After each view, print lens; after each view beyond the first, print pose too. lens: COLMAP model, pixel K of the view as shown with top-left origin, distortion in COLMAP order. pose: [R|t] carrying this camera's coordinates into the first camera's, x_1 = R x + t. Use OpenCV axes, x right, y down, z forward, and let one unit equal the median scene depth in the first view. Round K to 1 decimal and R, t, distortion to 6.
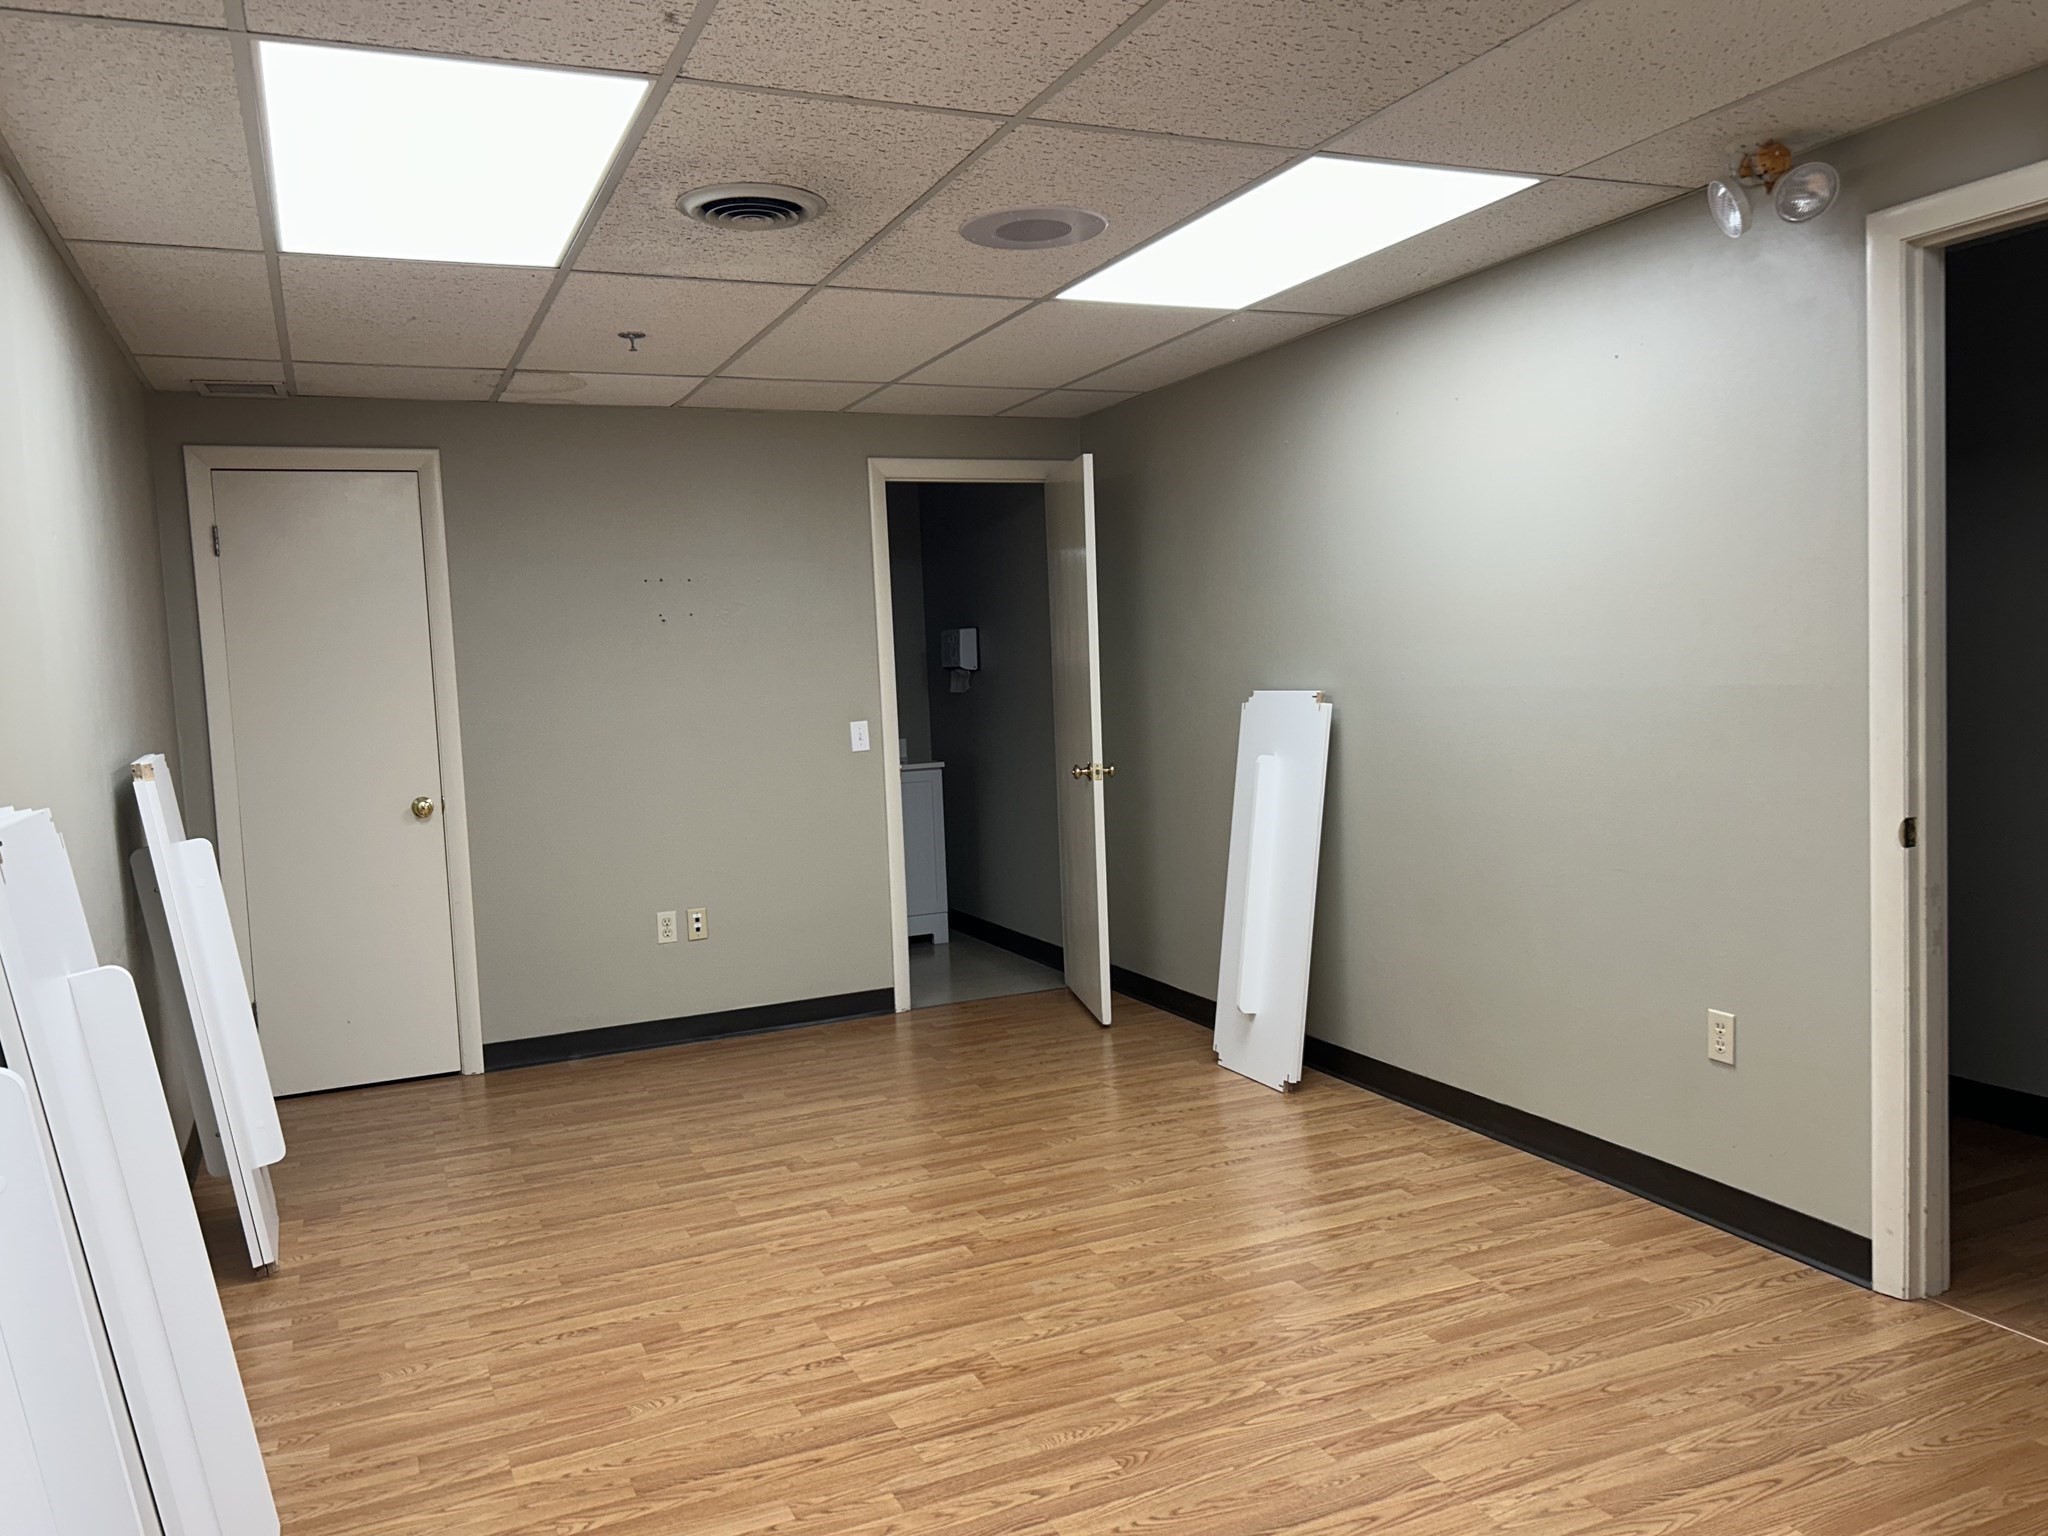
lens RADIAL K [[1558.0, 0, 1013.5], [0, 1558.0, 769.0], [0, 0, 1]] dist [0.064194, -0.005377]
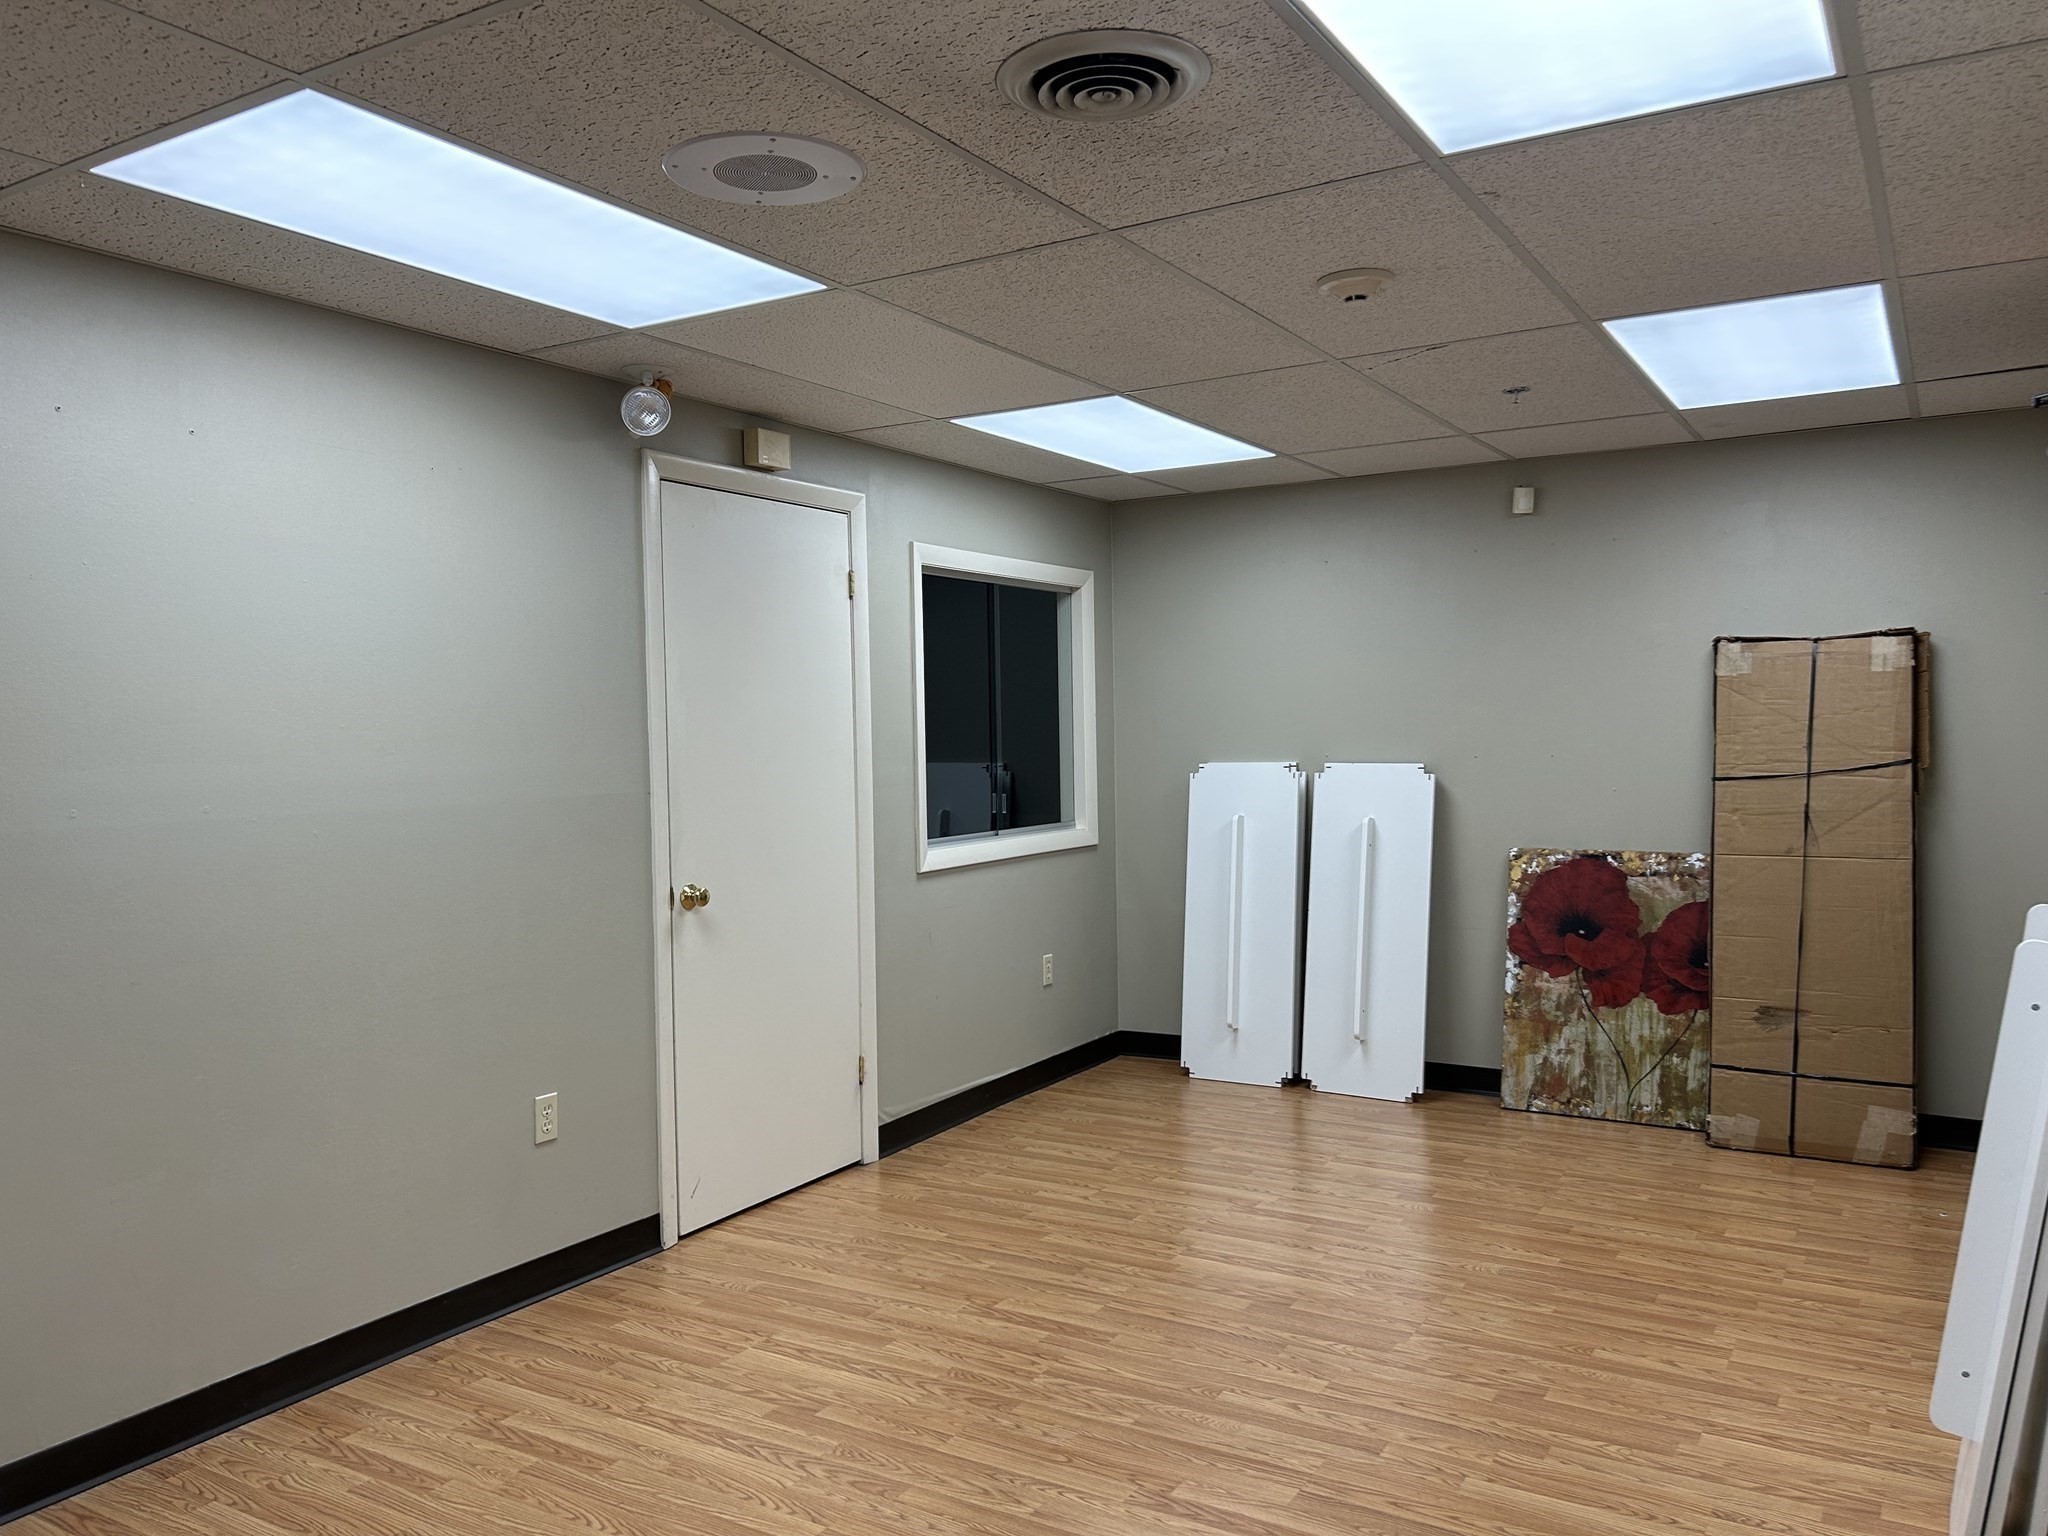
lens RADIAL K [[1563.6, 0, 1015.0], [0, 1563.6, 789.3], [0, 0, 1]] dist [0.115706, -0.136081]
pose [[-0.573306, 0.019741, 0.819104, -0.744178], [0.100692, 0.993829, 0.046524, -0.088838], [-0.813131, 0.109149, -0.571756, 1.534300]]
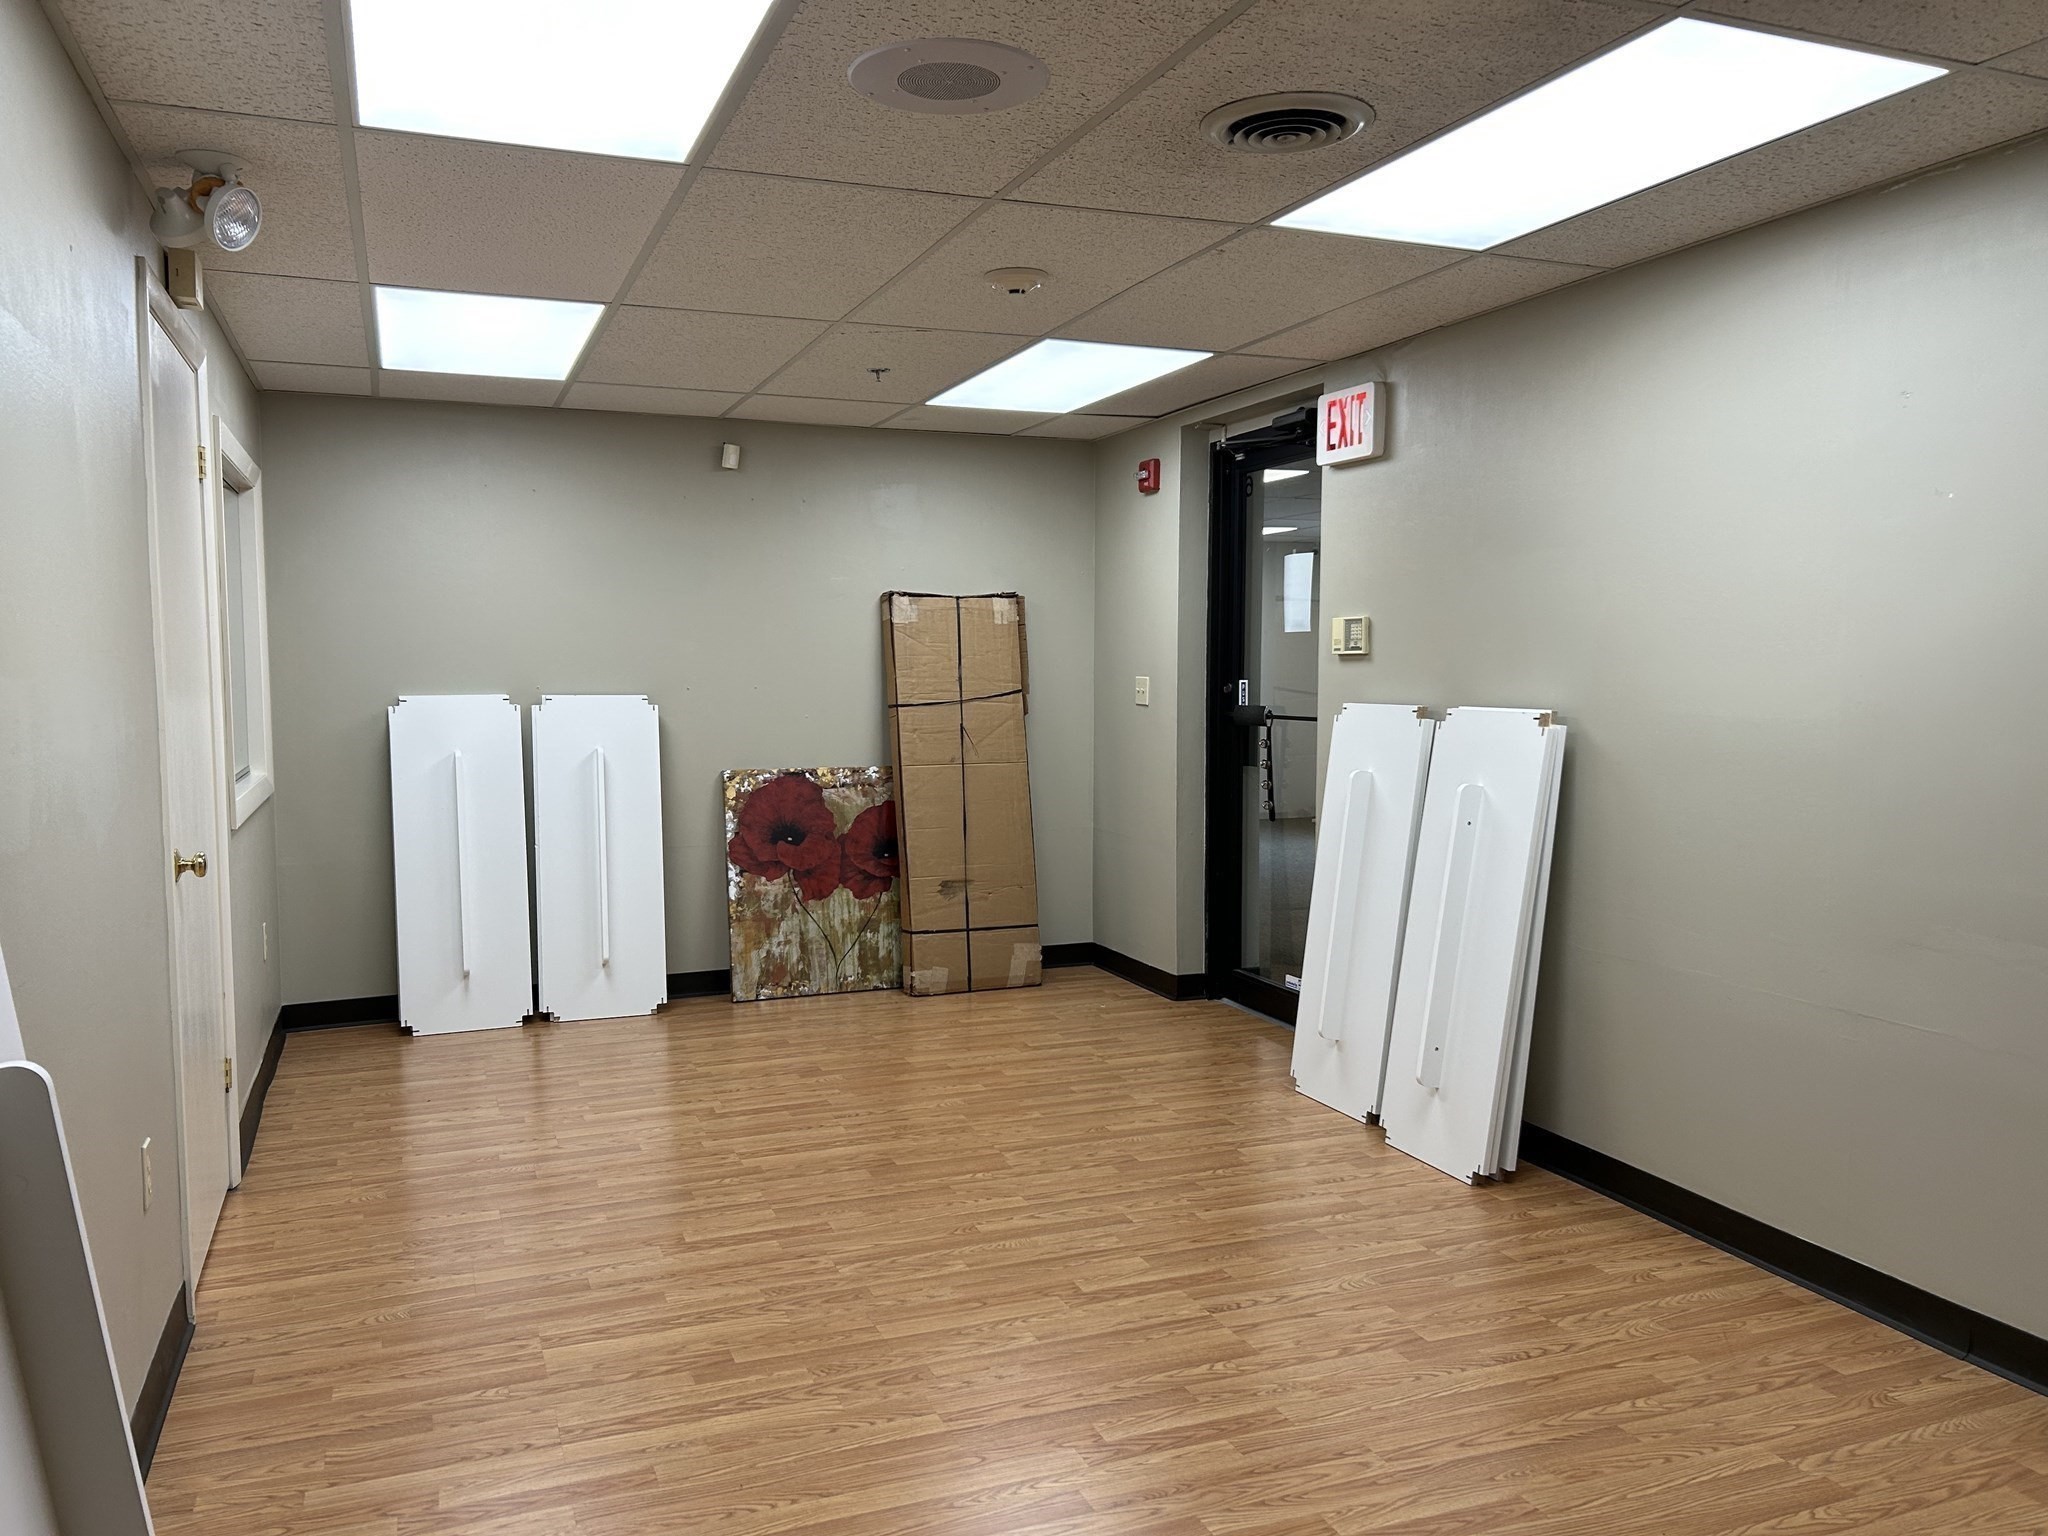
lens RADIAL K [[1558.0, 0, 1013.5], [0, 1558.0, 769.0], [0, 0, 1]] dist [0.064194, -0.005377]
pose [[-0.998087, 0.044136, 0.043304, -0.039465], [0.049730, 0.989183, 0.138003, -0.139442], [-0.036745, 0.139893, -0.989485, 2.005060]]
